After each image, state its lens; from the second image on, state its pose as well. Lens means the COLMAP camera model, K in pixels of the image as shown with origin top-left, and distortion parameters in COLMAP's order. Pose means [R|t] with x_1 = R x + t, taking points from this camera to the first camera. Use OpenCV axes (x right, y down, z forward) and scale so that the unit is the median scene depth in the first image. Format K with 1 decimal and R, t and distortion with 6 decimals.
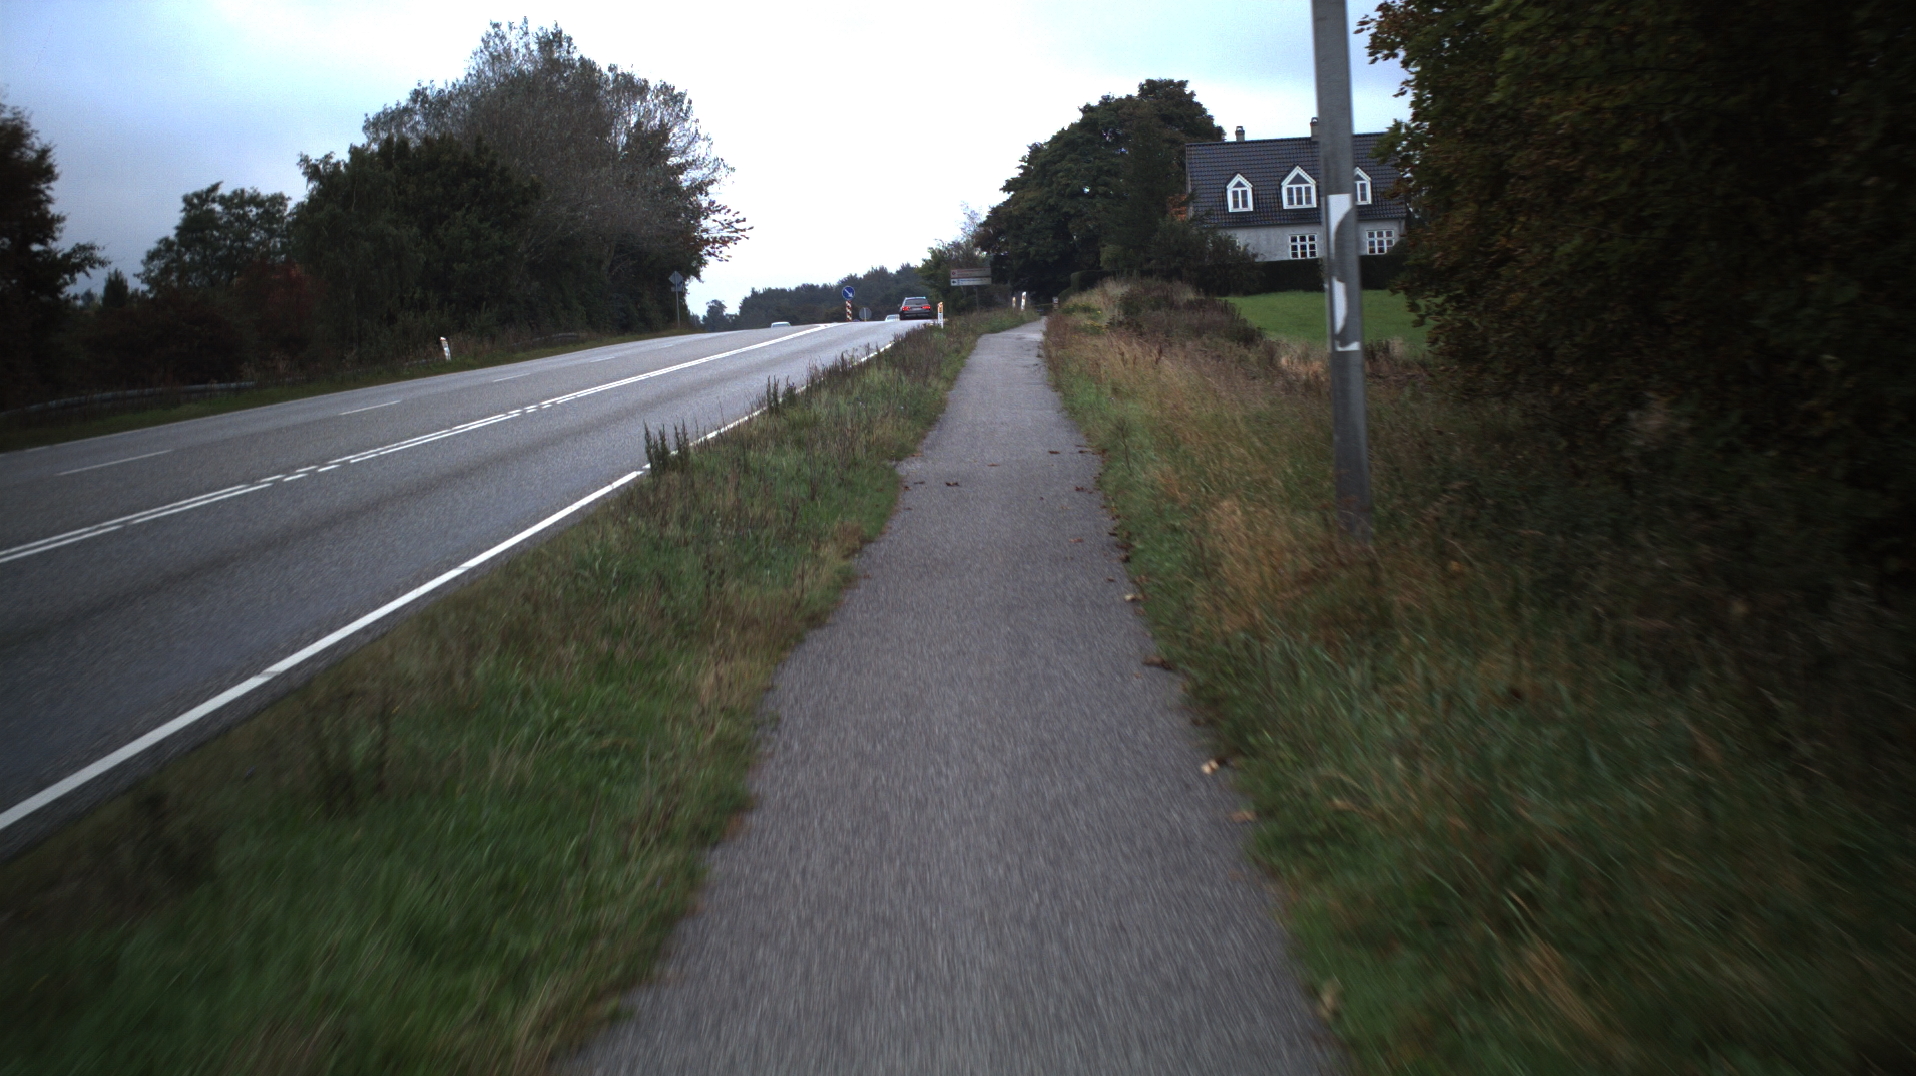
lens RADIAL K [[7895.5, 0, 969.9], [0, 7895.5, 531.2], [0, 0, 1]] dist [-1.249325, 0.000000]
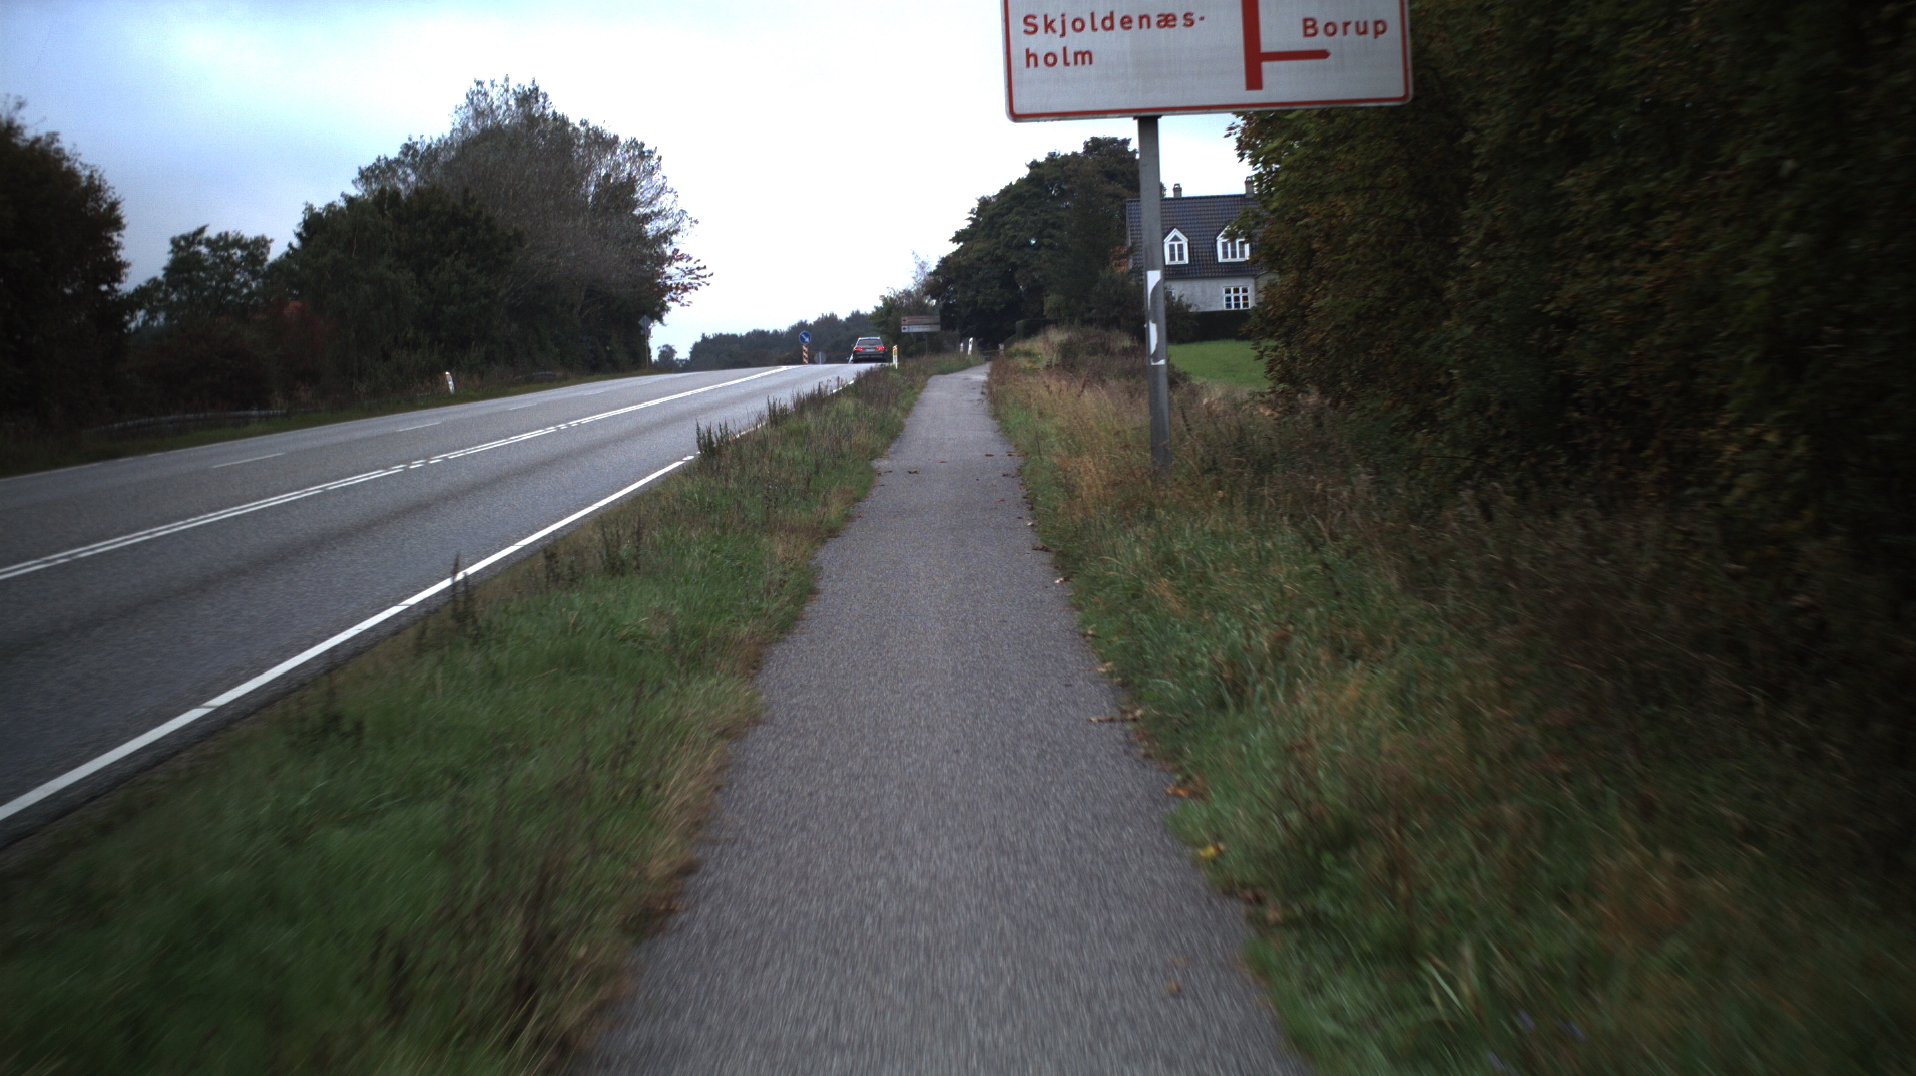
lens RADIAL K [[7895.5, 0, 956.2], [0, 7895.5, 545.3], [0, 0, 1]] dist [-1.249325, 0.000000]
pose [[0.999934, 0.010324, 0.005074, -0.000330], [-0.010302, 0.999938, -0.004323, 0.002647], [-0.005118, 0.004271, 0.999978, -0.077206]]
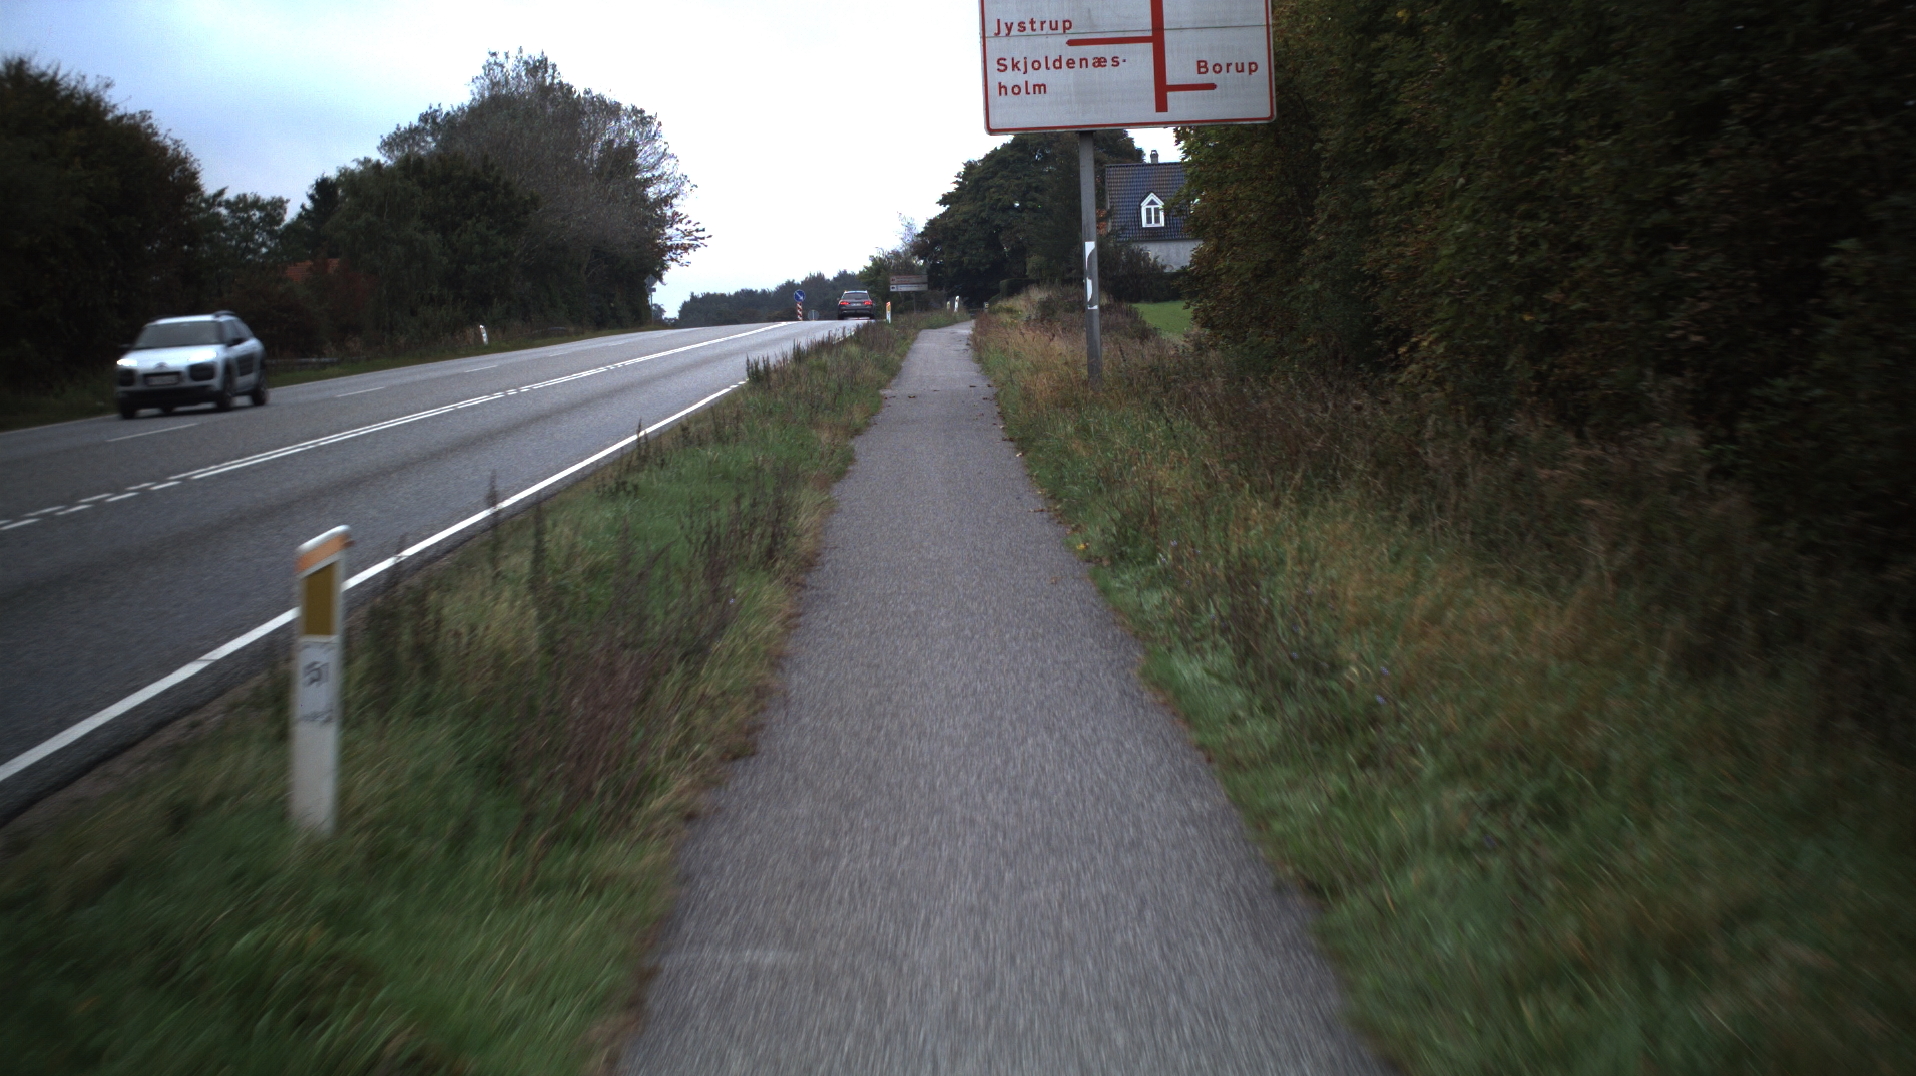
lens RADIAL K [[7895.5, 0, 960.4], [0, 7895.5, 537.2], [0, 0, 1]] dist [-1.249325, 0.000000]
pose [[0.999892, 0.012623, 0.007529, -0.000907], [-0.012621, 0.999920, -0.000308, 0.005276], [-0.007533, 0.000213, 0.999972, -0.153408]]
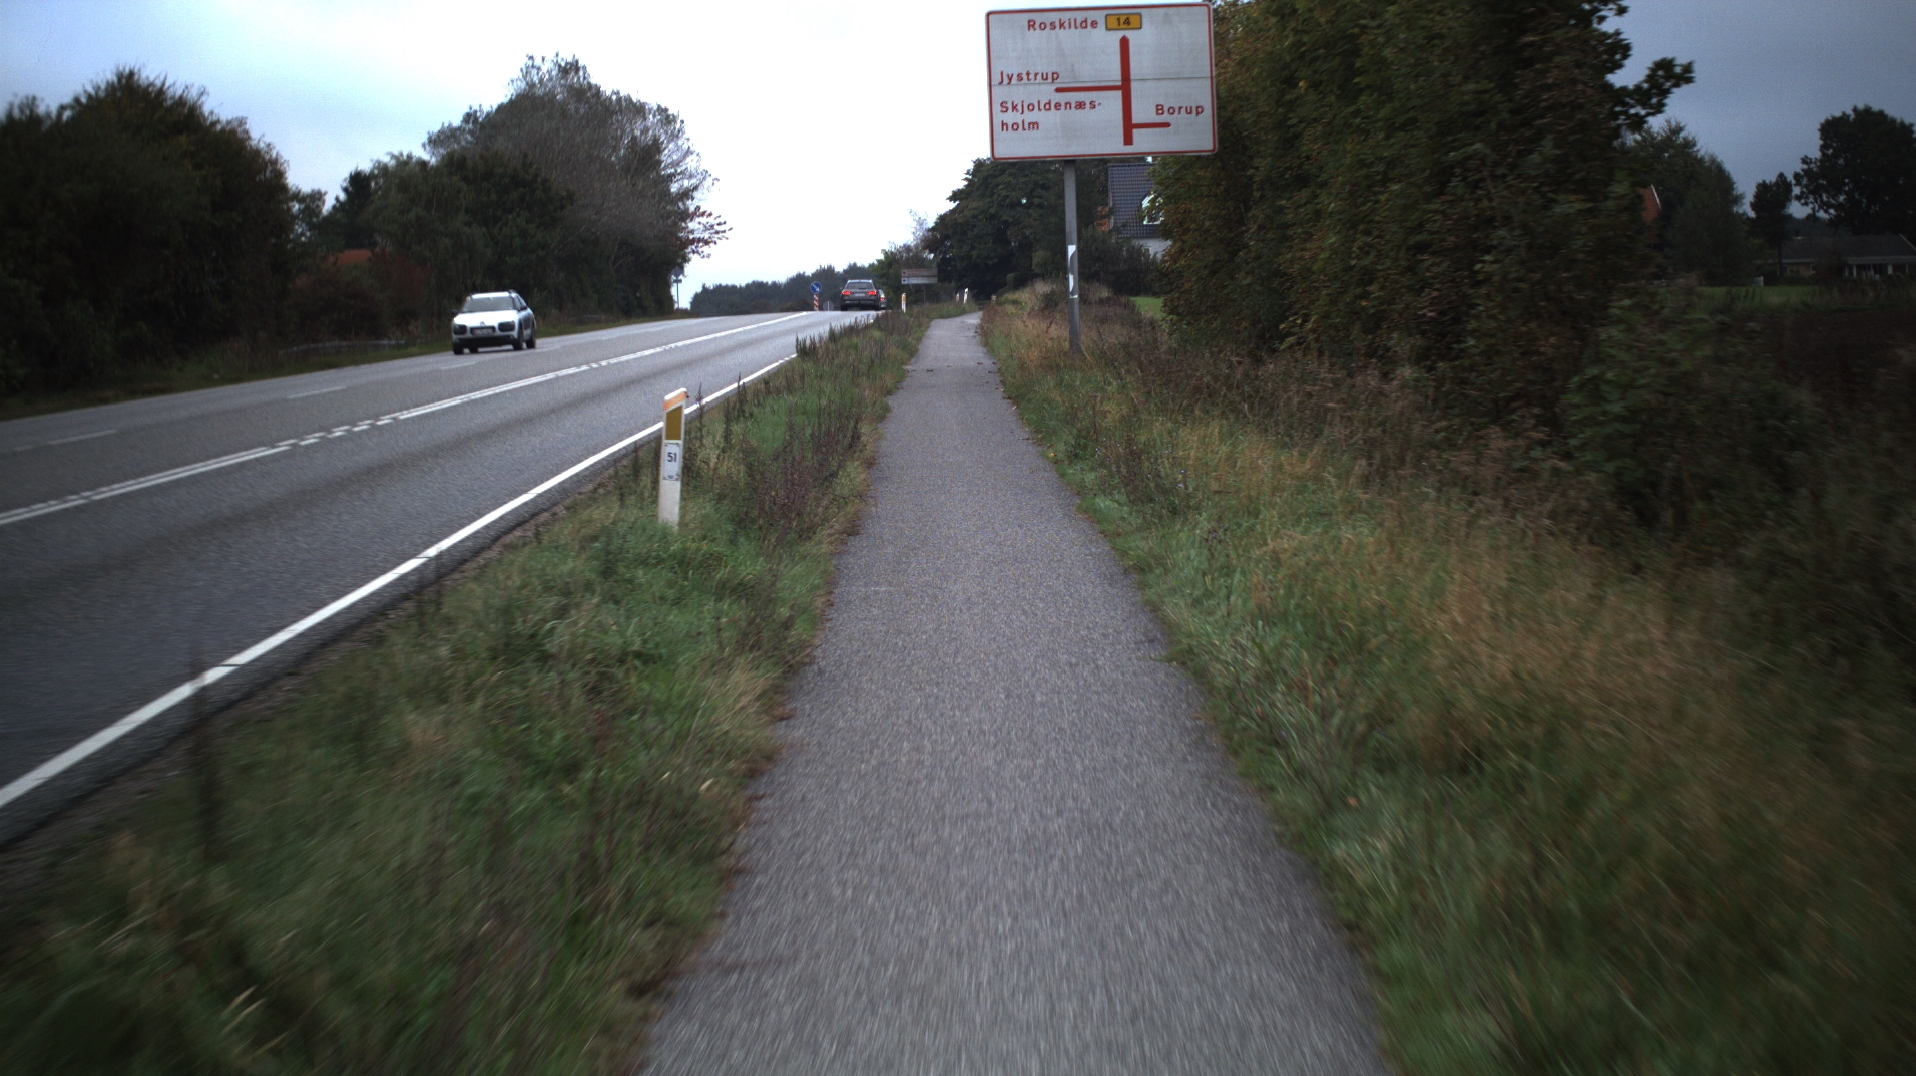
lens RADIAL K [[7904.4, 0, 942.3], [0, 7904.4, 537.1], [0, 0, 1]] dist [-1.362666, 0.000000]
pose [[0.999798, 0.019595, 0.004408, -0.001541], [-0.019598, 0.999808, 0.000551, 0.007784], [-0.004396, -0.000637, 0.999990, -0.230823]]
